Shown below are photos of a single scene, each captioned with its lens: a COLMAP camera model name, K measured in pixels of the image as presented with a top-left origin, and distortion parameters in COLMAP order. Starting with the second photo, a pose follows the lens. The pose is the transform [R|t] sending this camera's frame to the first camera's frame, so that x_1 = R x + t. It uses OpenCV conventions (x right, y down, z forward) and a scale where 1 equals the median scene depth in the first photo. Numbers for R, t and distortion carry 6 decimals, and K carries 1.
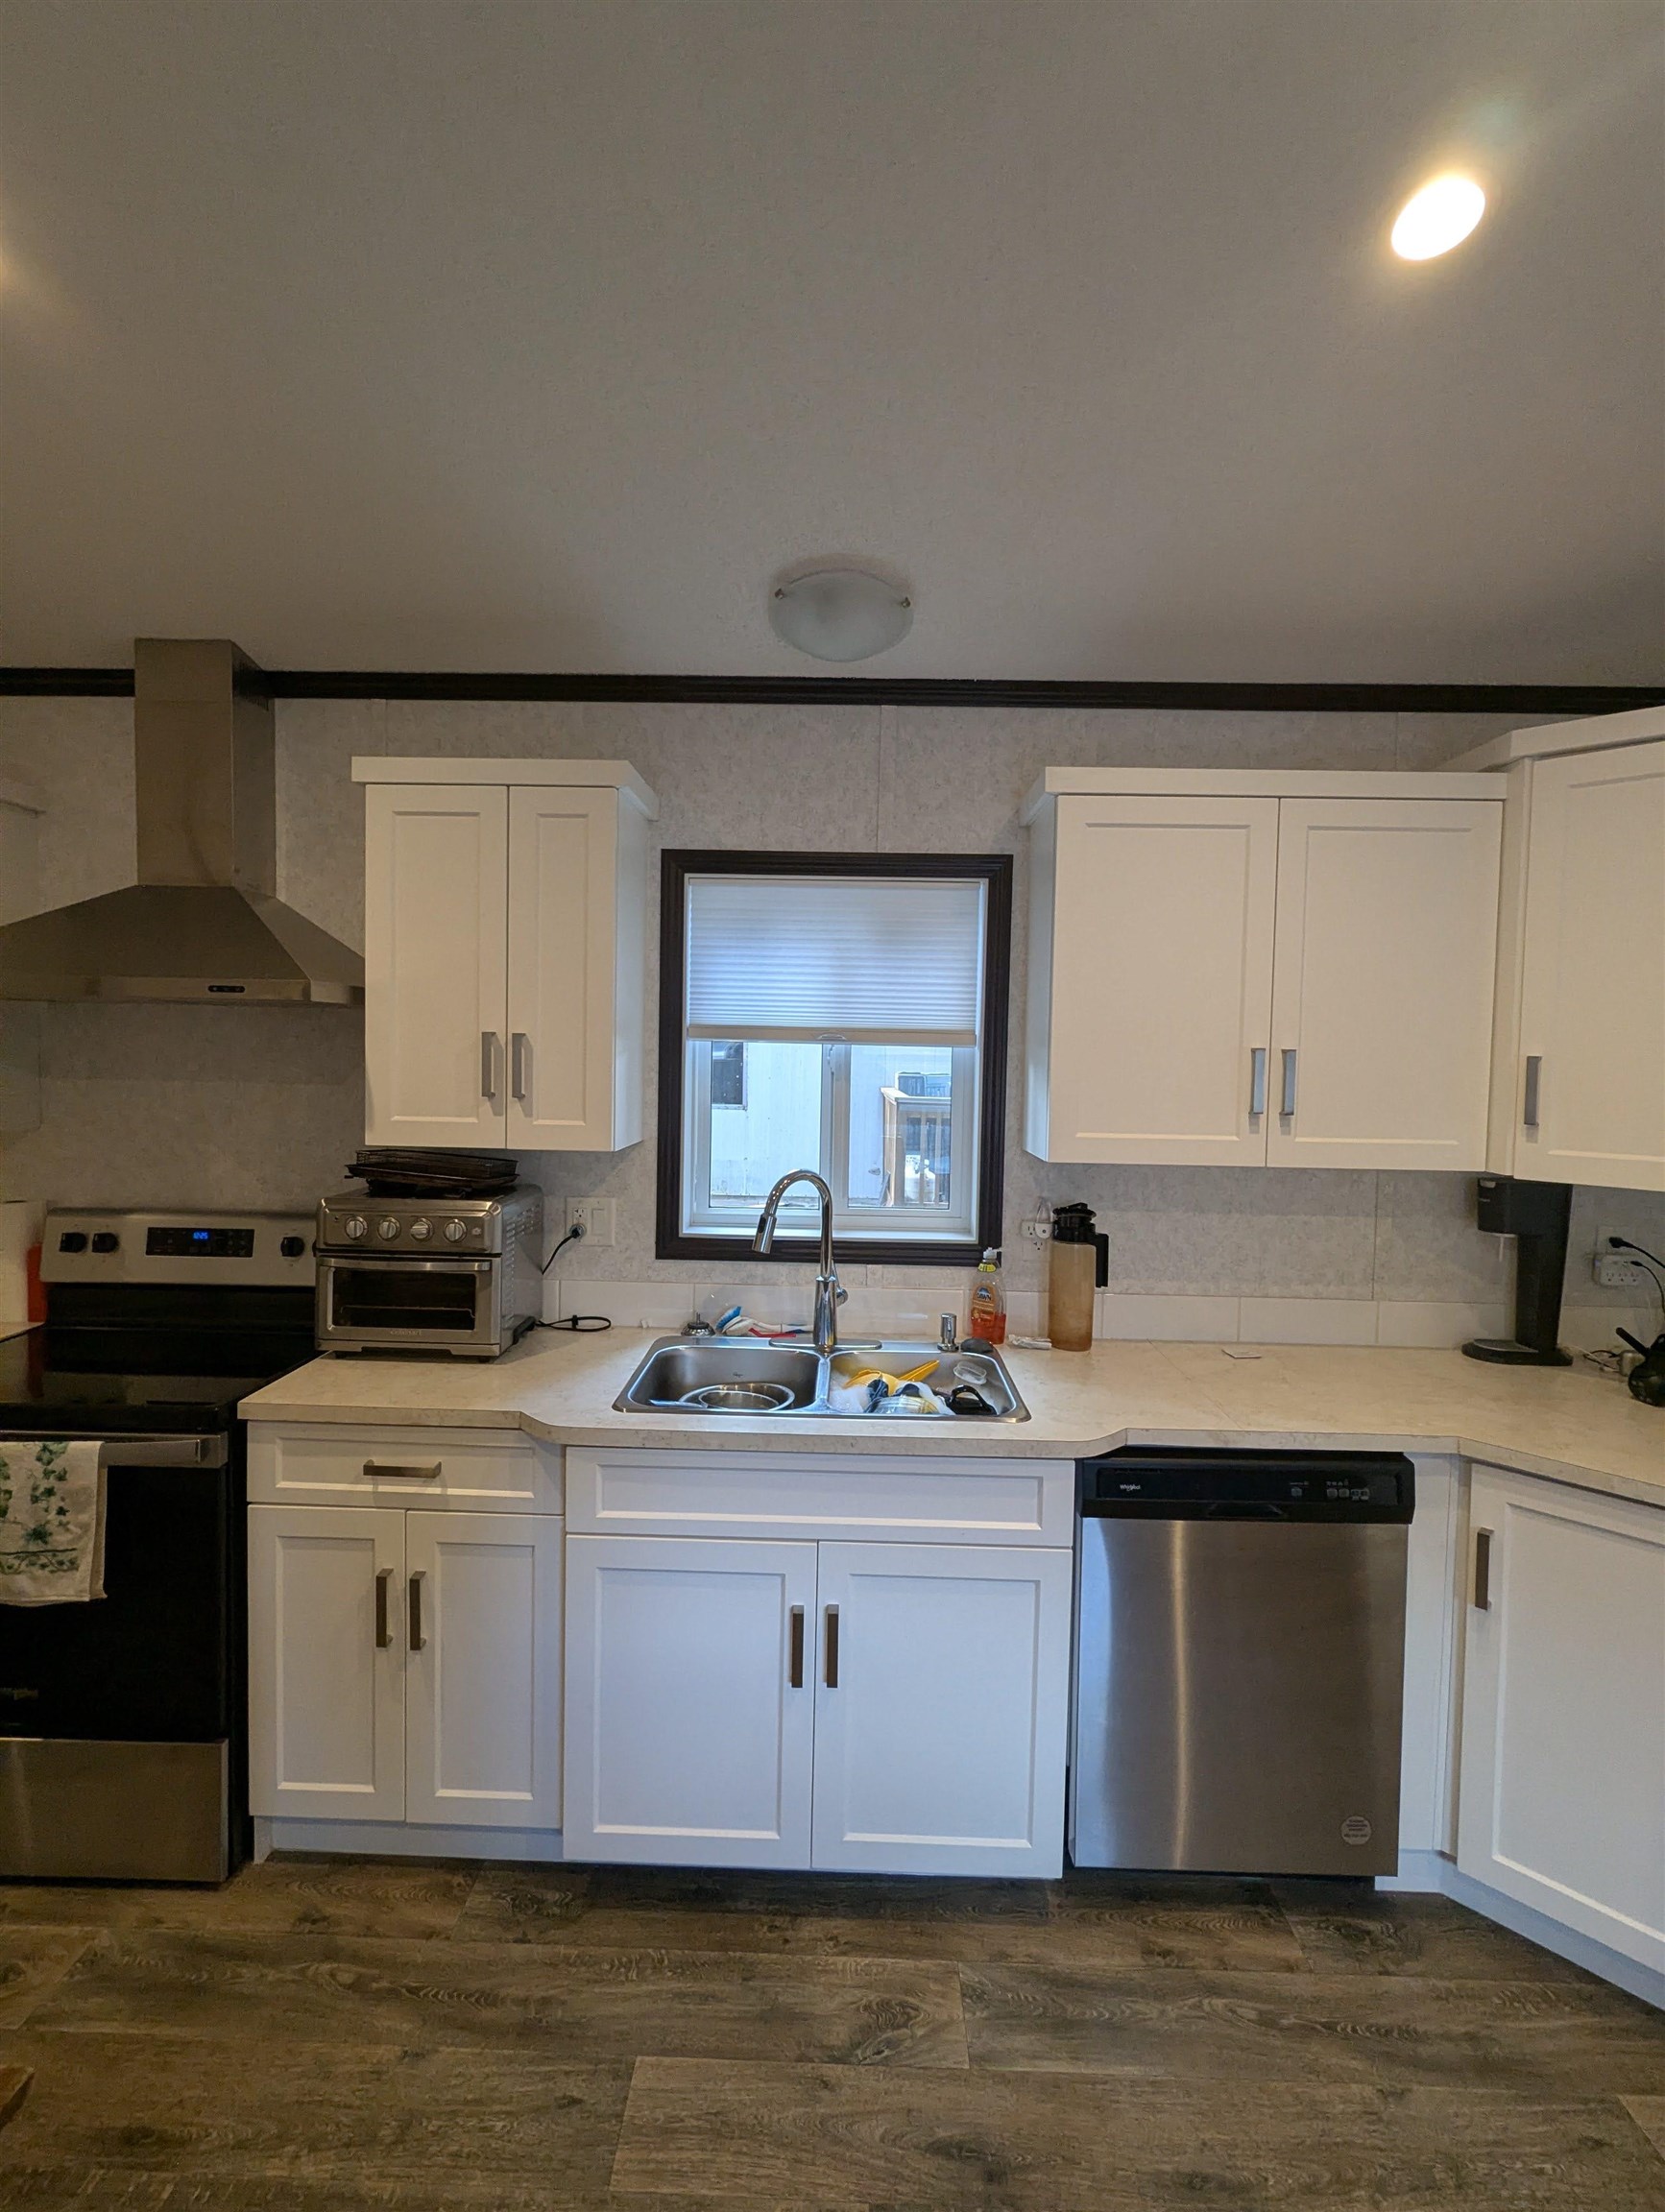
lens RADIAL K [[1062.0, 0, 832.3], [0, 1062.0, 1074.8], [0, 0, 1]] dist [-0.001573, 0.000541]
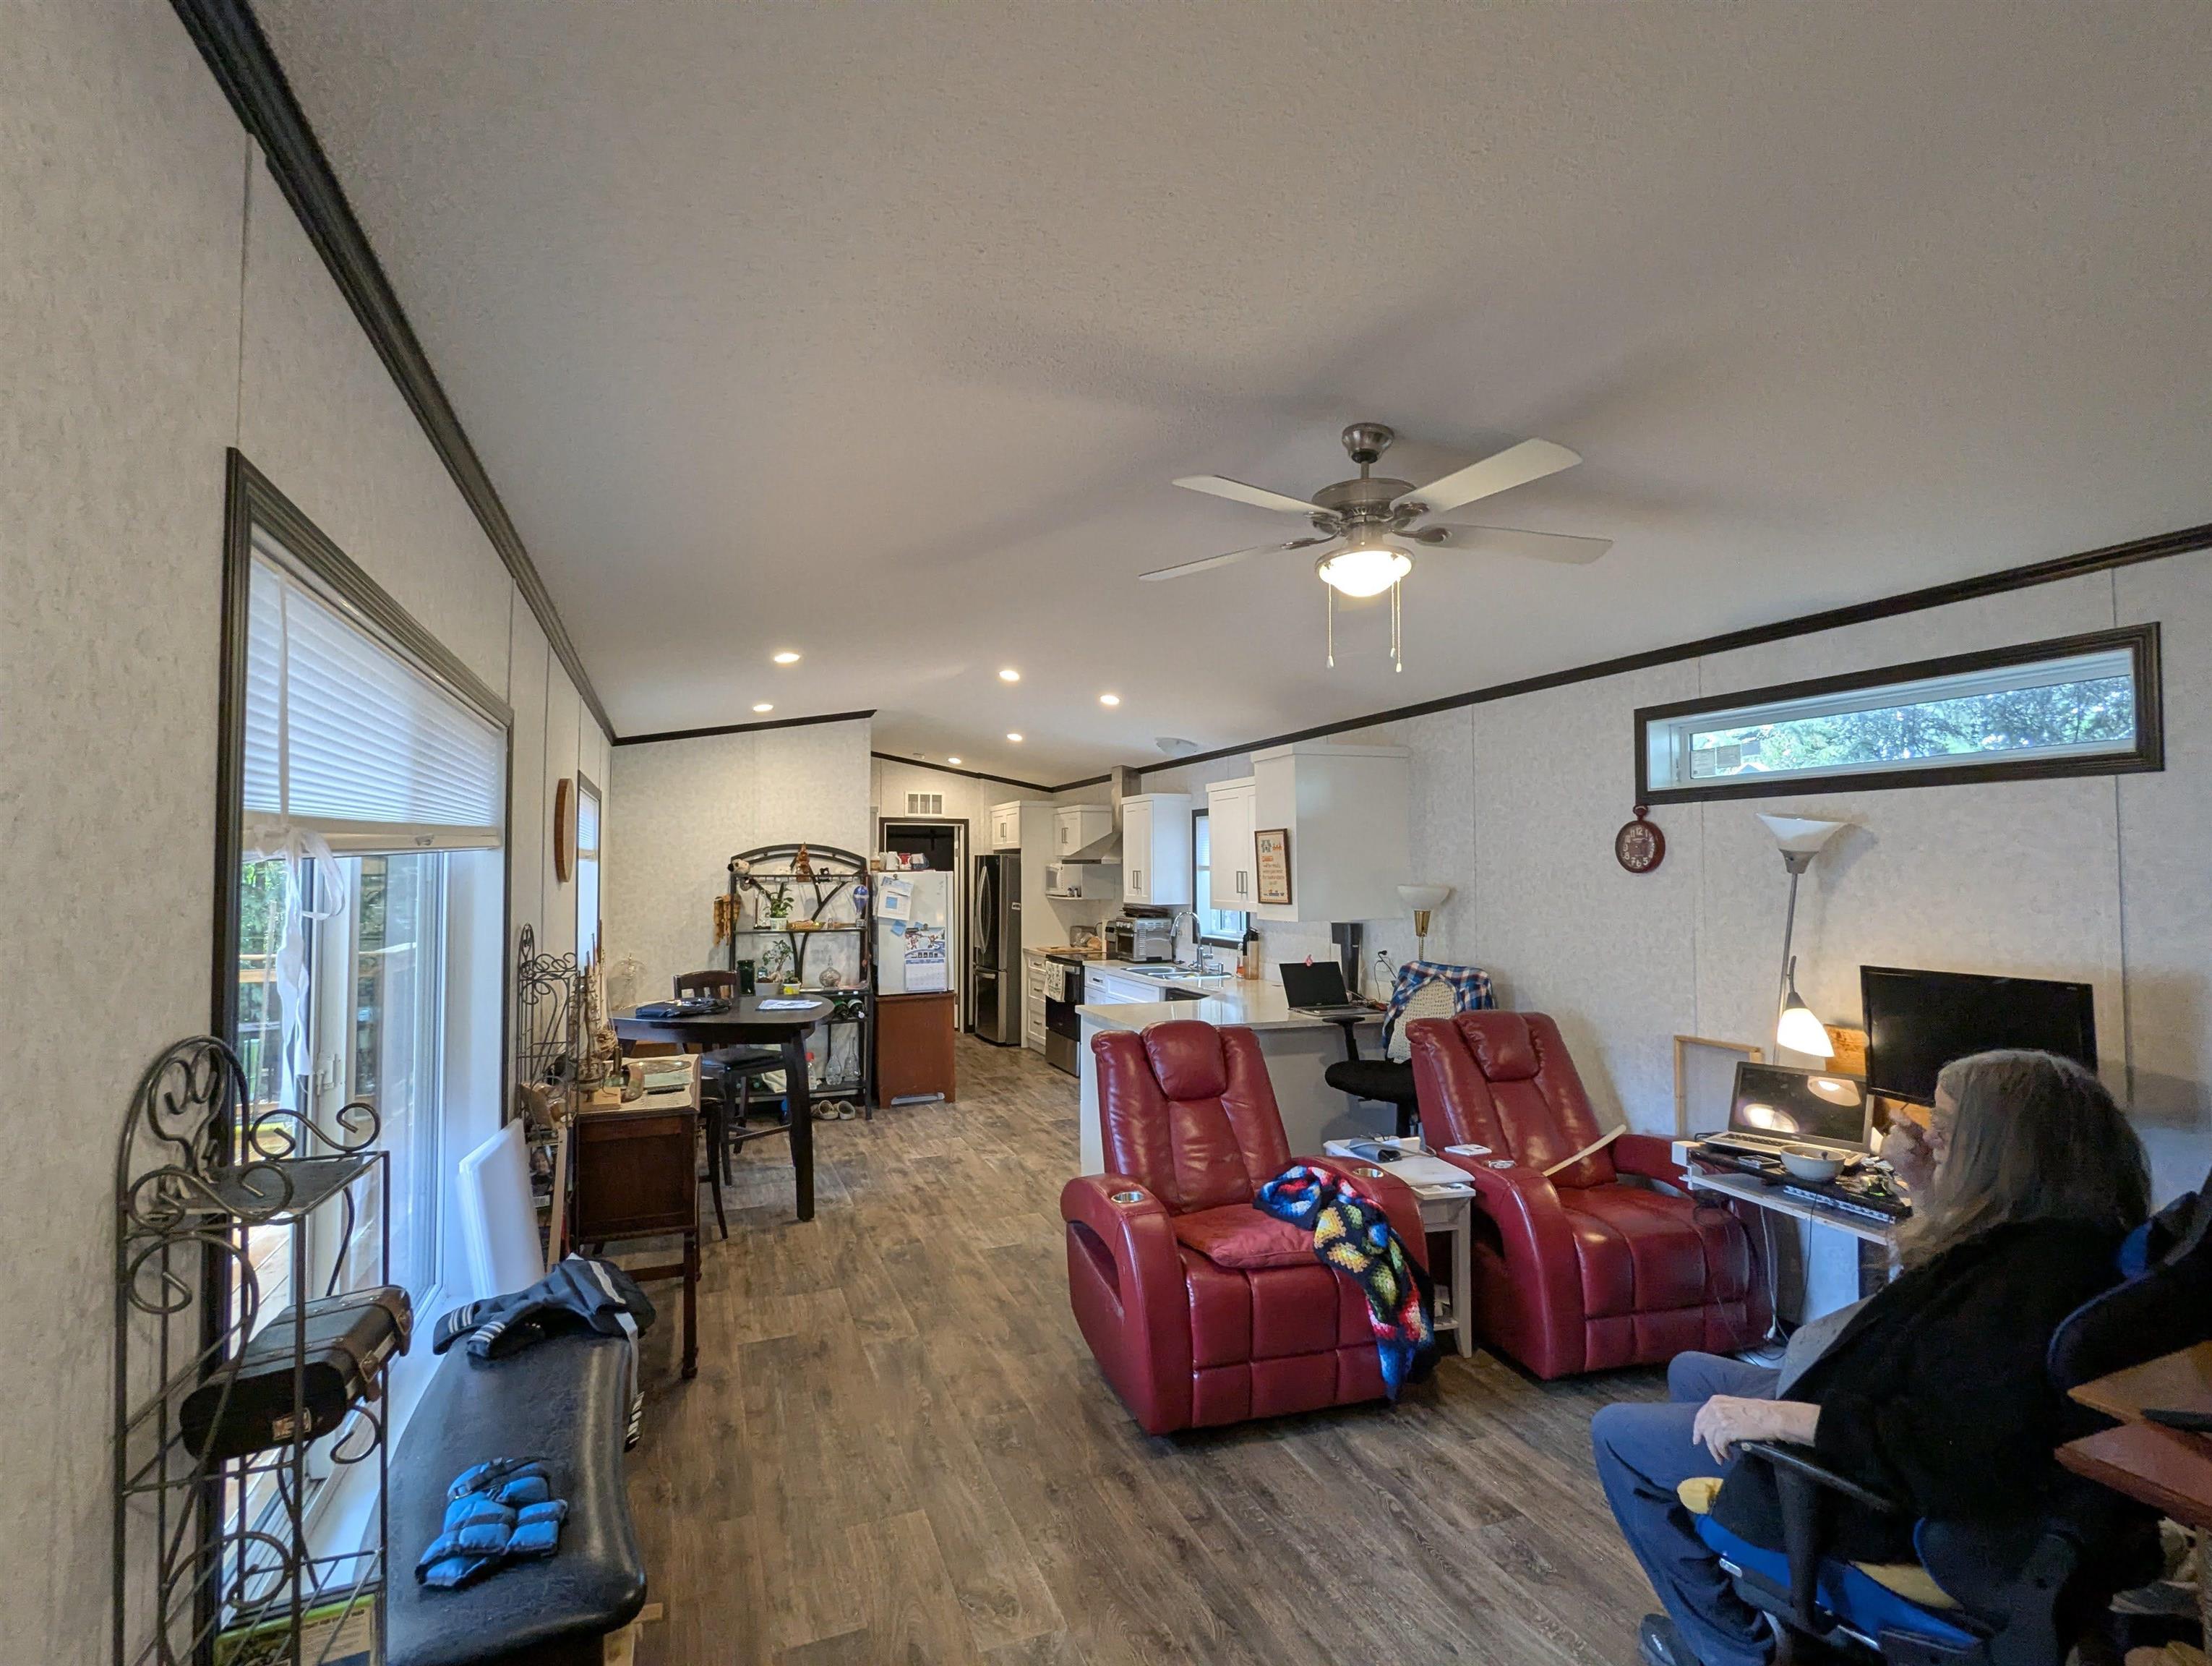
lens RADIAL K [[1062.1, 0, 1106.0], [0, 1062.1, 833.0], [0, 0, 1]] dist [-0.001573, 0.000541]
pose [[0.406301, -0.053156, -0.912192, 2.692027], [-0.023261, 0.997381, -0.068481, 0.076296], [0.913443, 0.049042, 0.404001, -0.508470]]
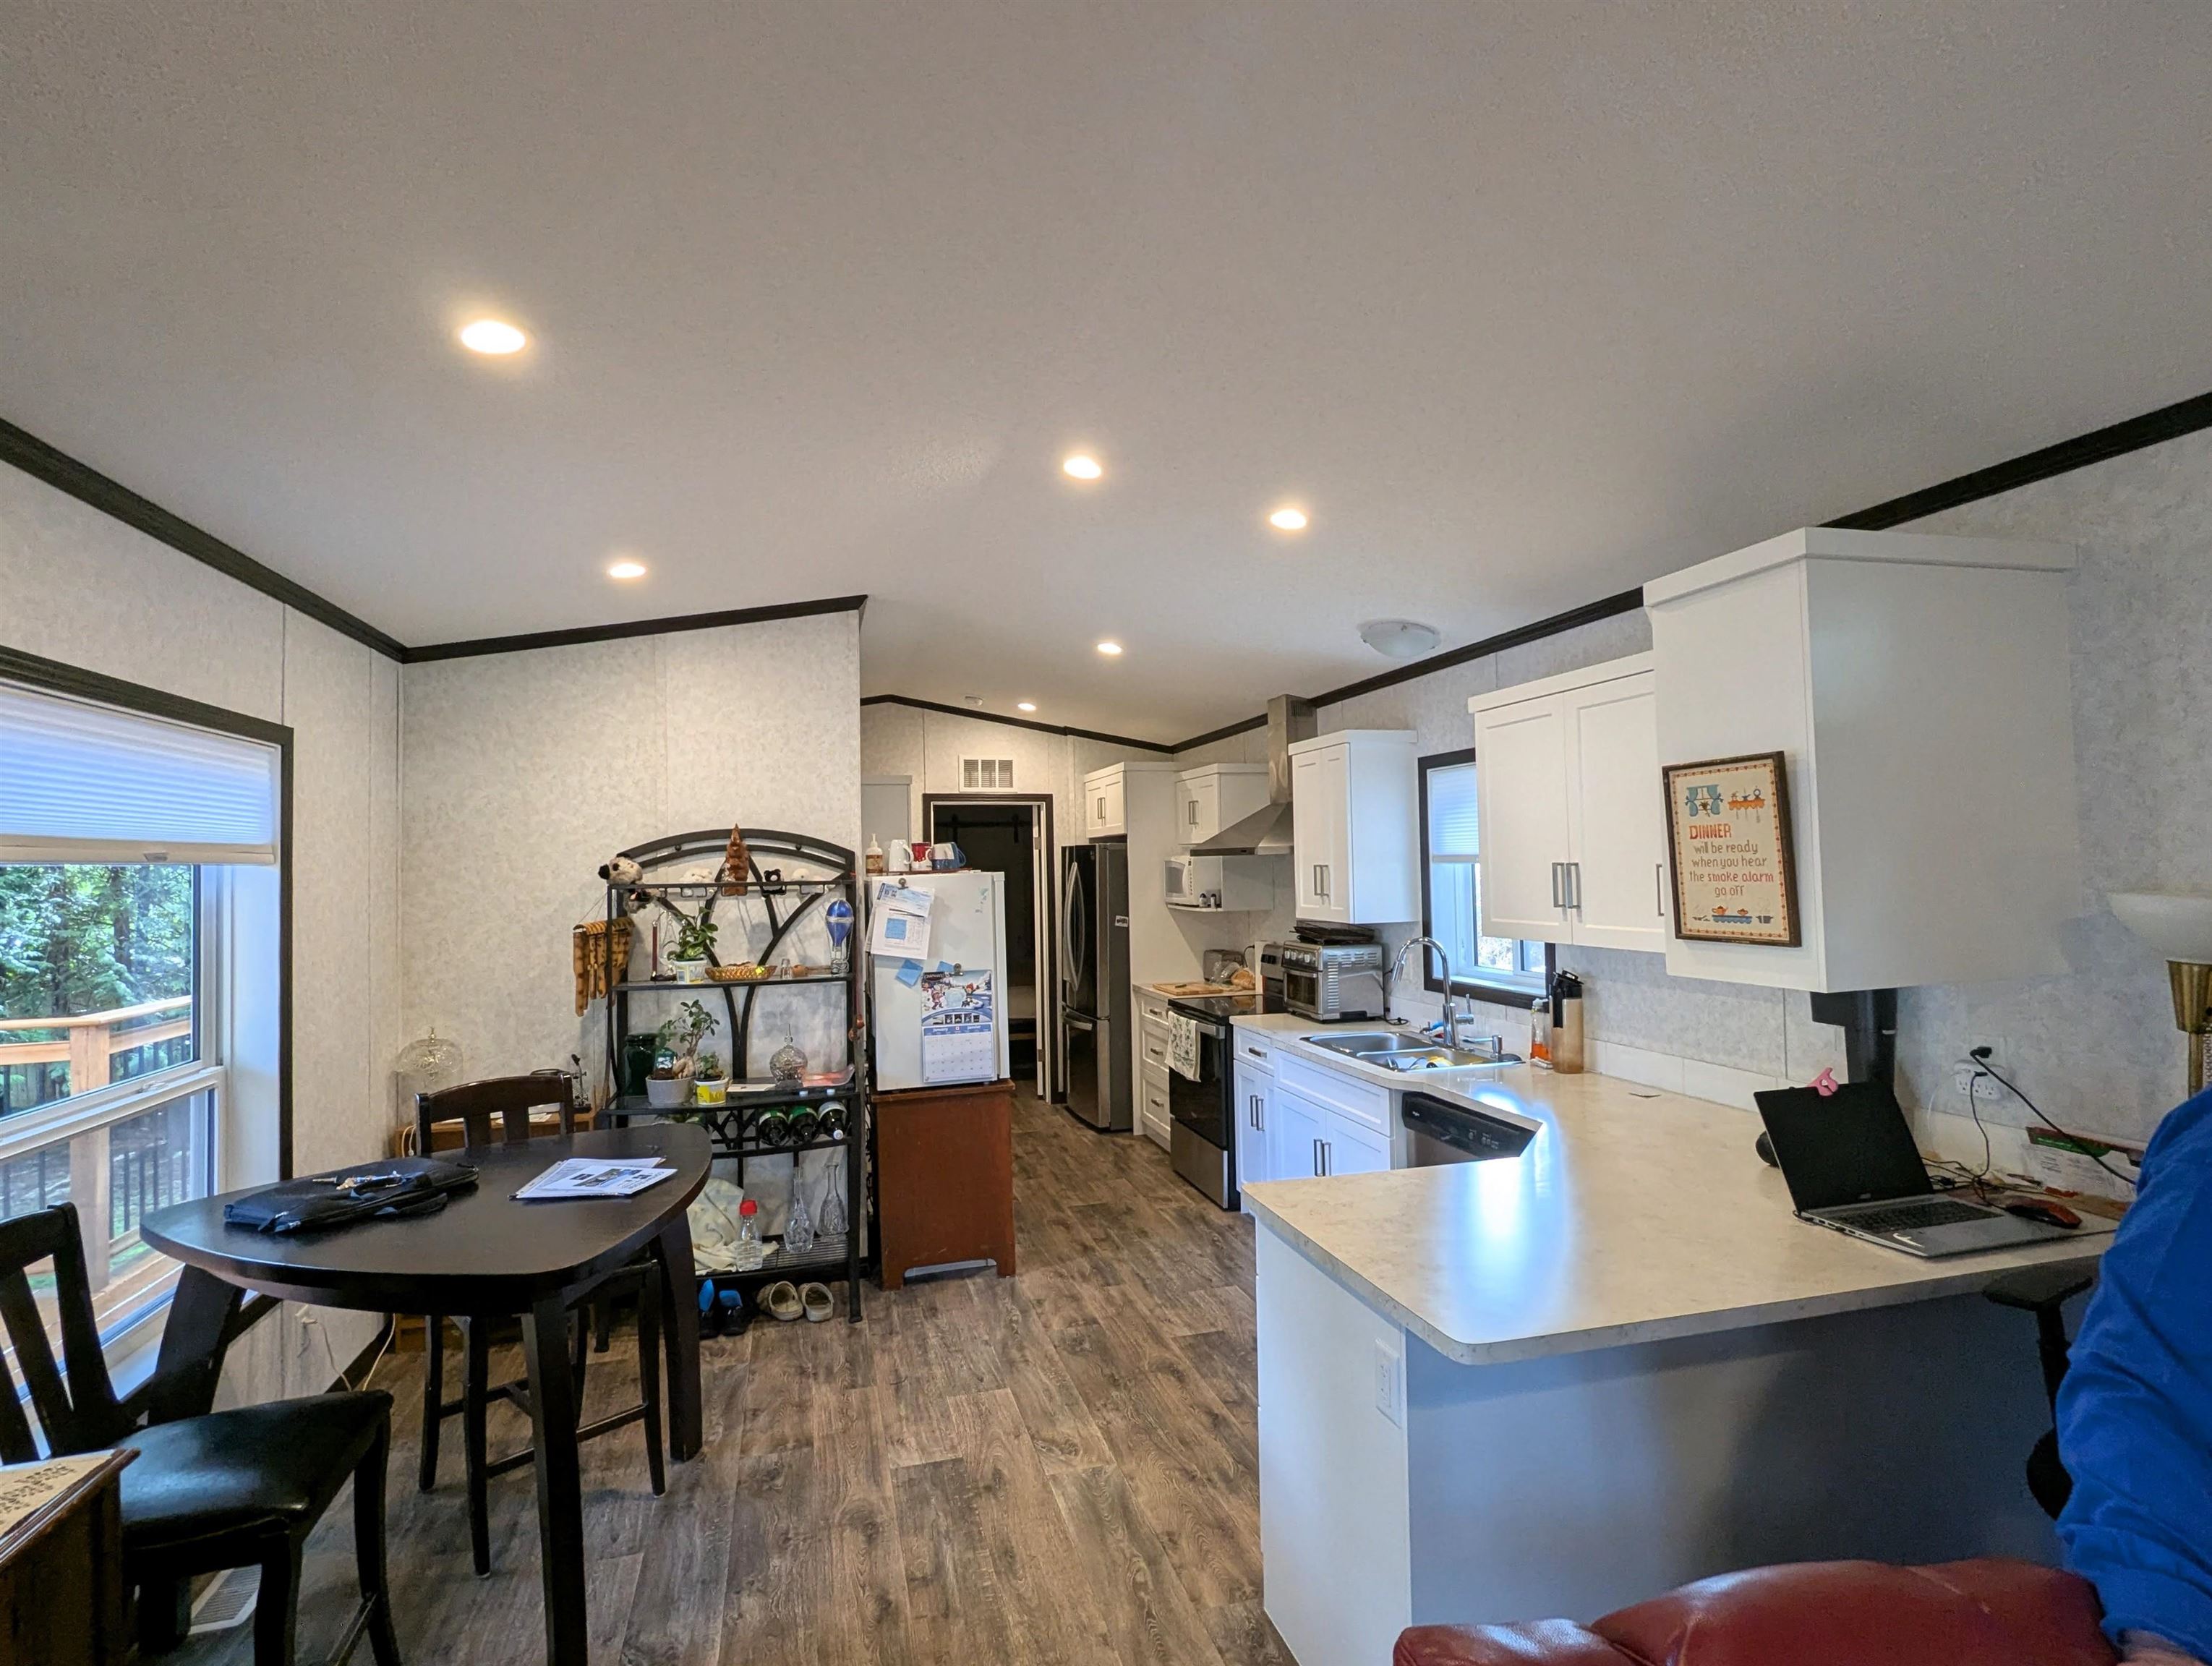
lens RADIAL K [[1061.9, 0, 1106.0], [0, 1061.9, 833.0], [0, 0, 1]] dist [-0.001573, 0.000541]
pose [[0.301222, -0.056000, -0.951908, 1.430908], [-0.009581, 0.998046, -0.061746, 0.029534], [0.953506, 0.027720, 0.300097, -0.032724]]
